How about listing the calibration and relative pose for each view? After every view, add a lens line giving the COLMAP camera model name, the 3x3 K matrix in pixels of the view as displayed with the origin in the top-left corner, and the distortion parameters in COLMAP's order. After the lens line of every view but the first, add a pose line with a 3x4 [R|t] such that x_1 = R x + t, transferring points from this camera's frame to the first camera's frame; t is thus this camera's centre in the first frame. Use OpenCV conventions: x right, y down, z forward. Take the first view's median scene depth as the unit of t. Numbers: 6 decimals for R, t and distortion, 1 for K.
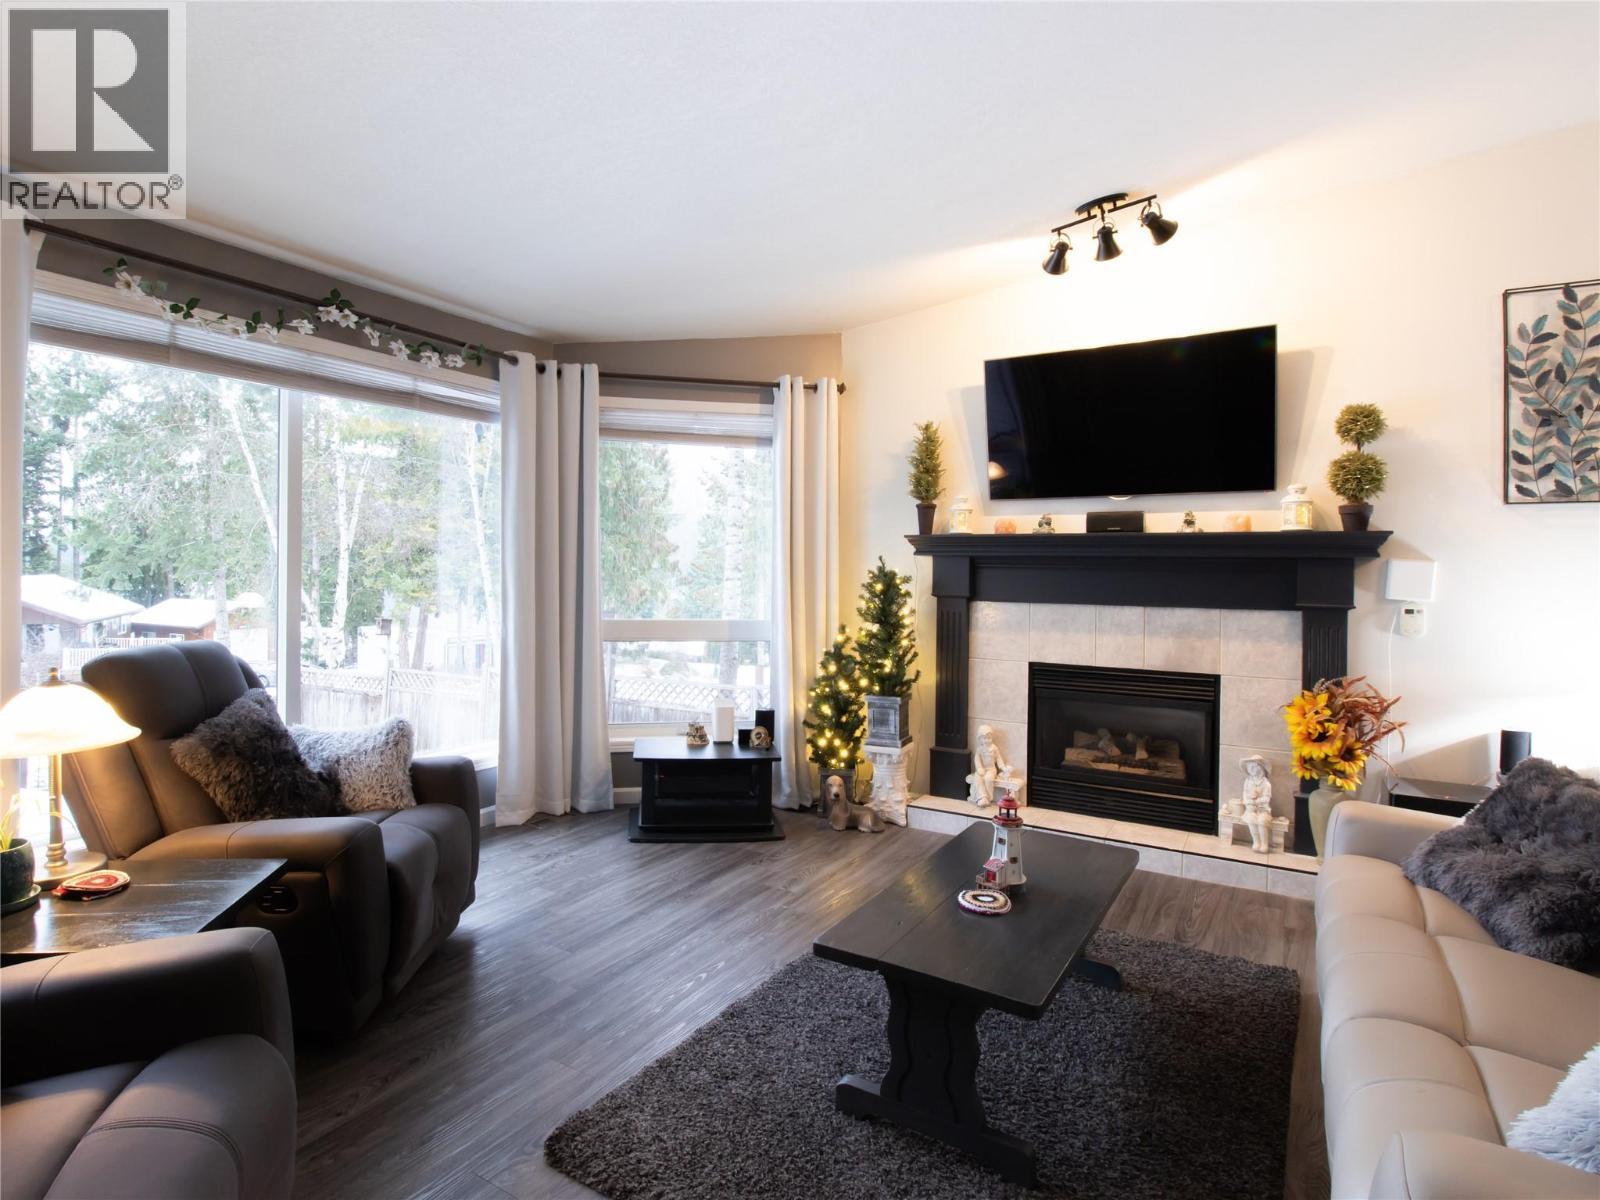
lens RADIAL K [[865.3, 0, 752.8], [0, 865.3, 614.9], [0, 0, 1]] dist [0.013579, -0.019148]
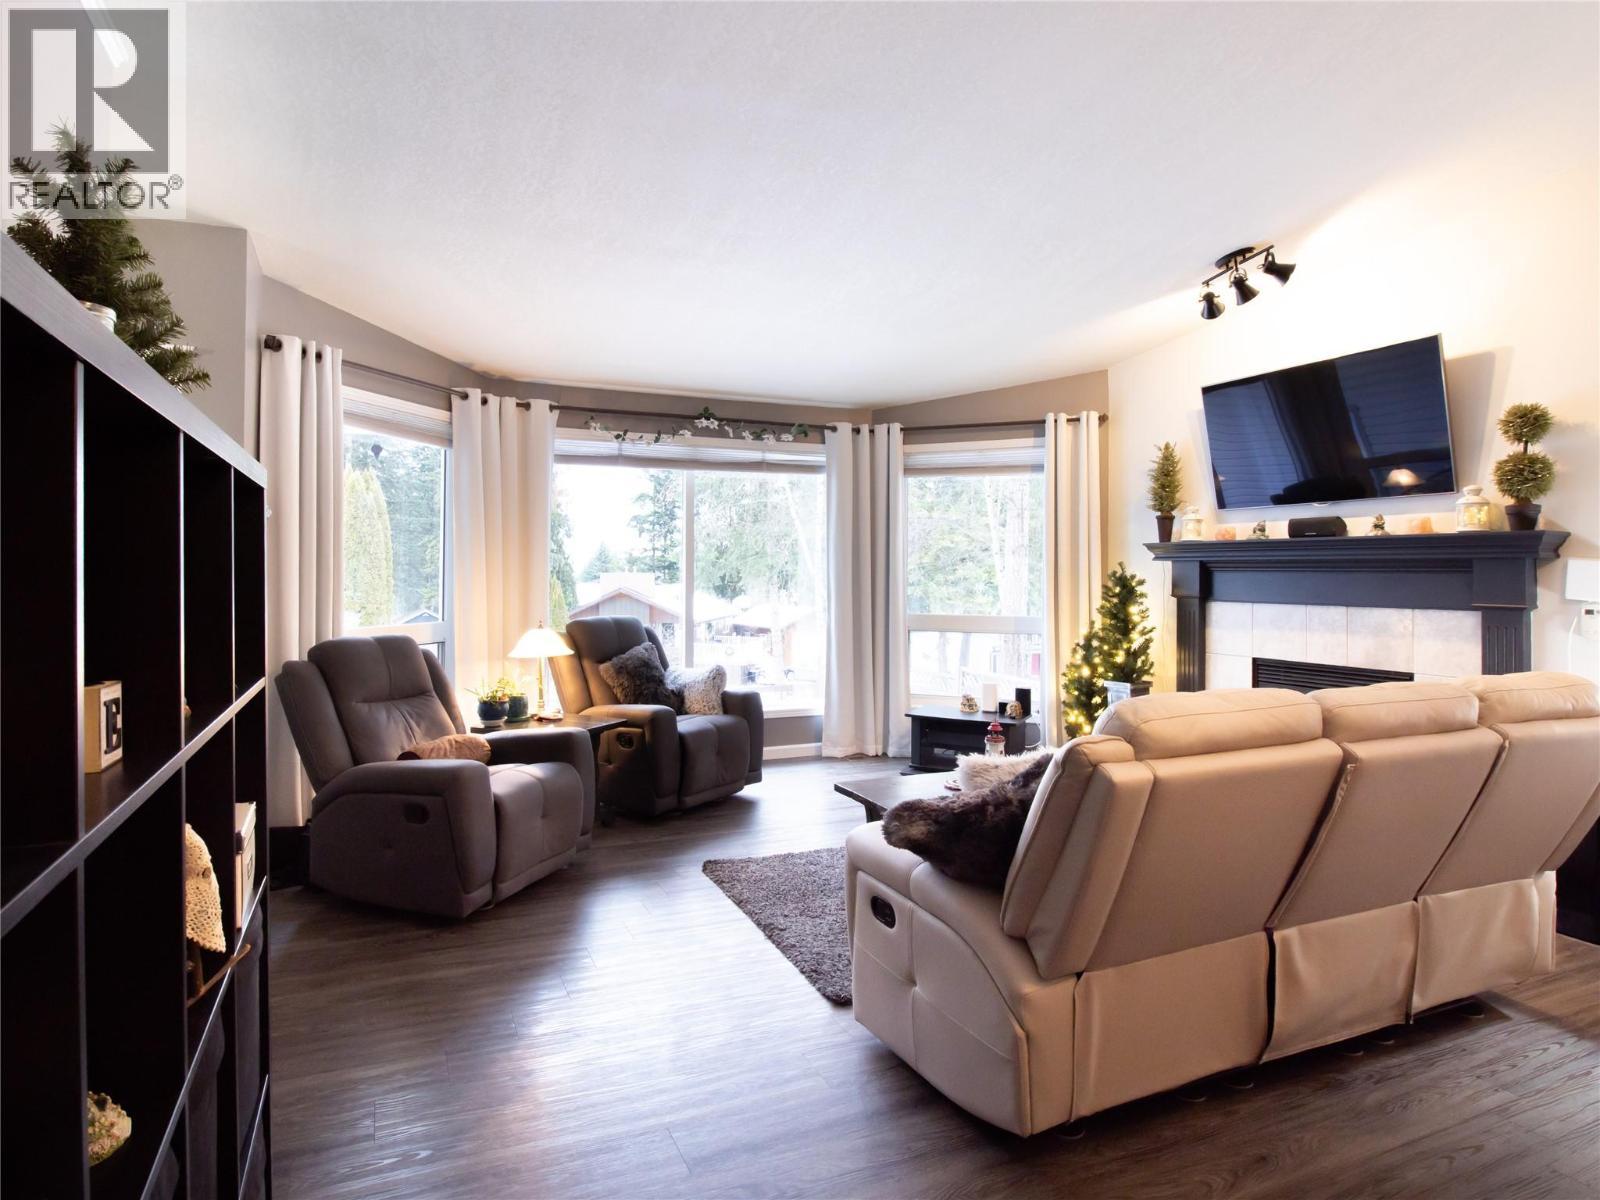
lens RADIAL K [[946.9, 0, 800.2], [0, 946.9, 653.1], [0, 0, 1]] dist [0.002970, 0.000827]
pose [[0.836846, 0.036511, -0.546219, 0.536701], [-0.021682, 0.999201, 0.033571, 0.023139], [0.547008, -0.016251, 0.836969, -0.335515]]
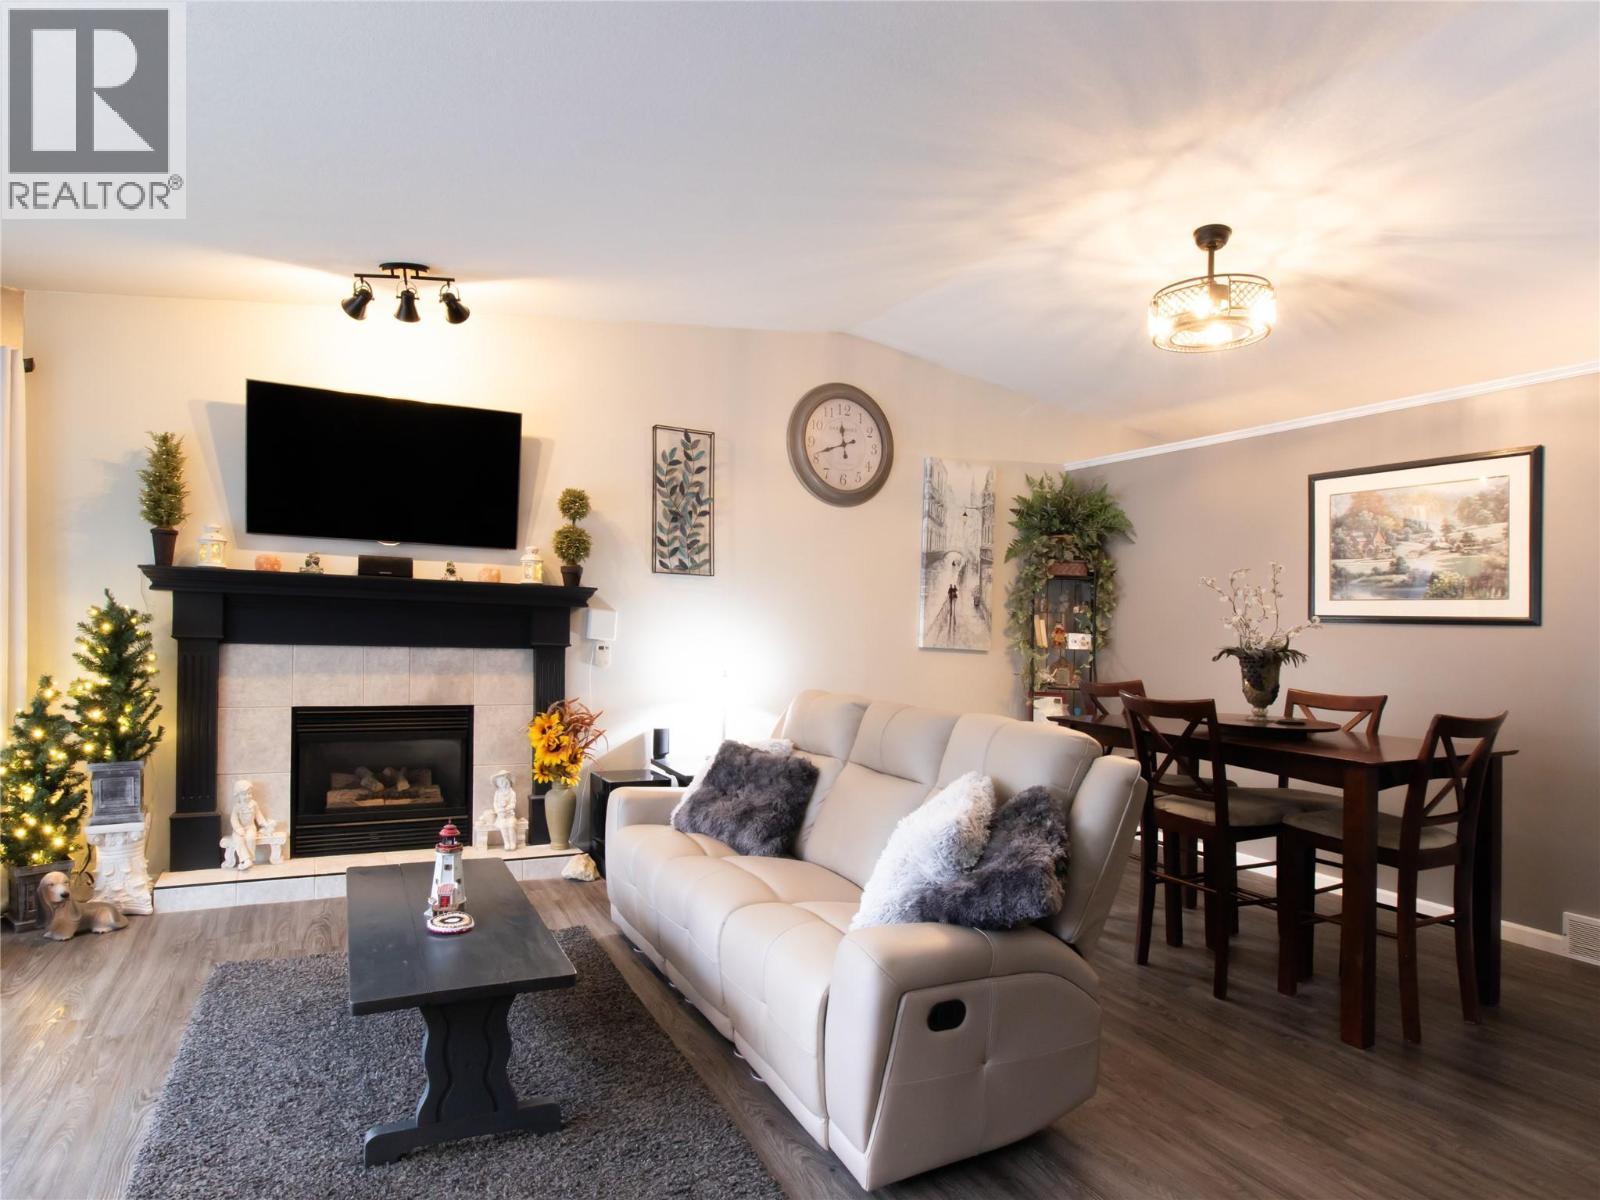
lens RADIAL K [[903.4, 0, 768.6], [0, 903.4, 668.3], [0, 0, 1]] dist [0.000464, -0.016611]
pose [[0.516743, -0.035465, 0.855405, -0.278641], [0.018847, 0.999371, 0.030049, -0.008588], [-0.855933, 0.000595, 0.517087, 0.044842]]
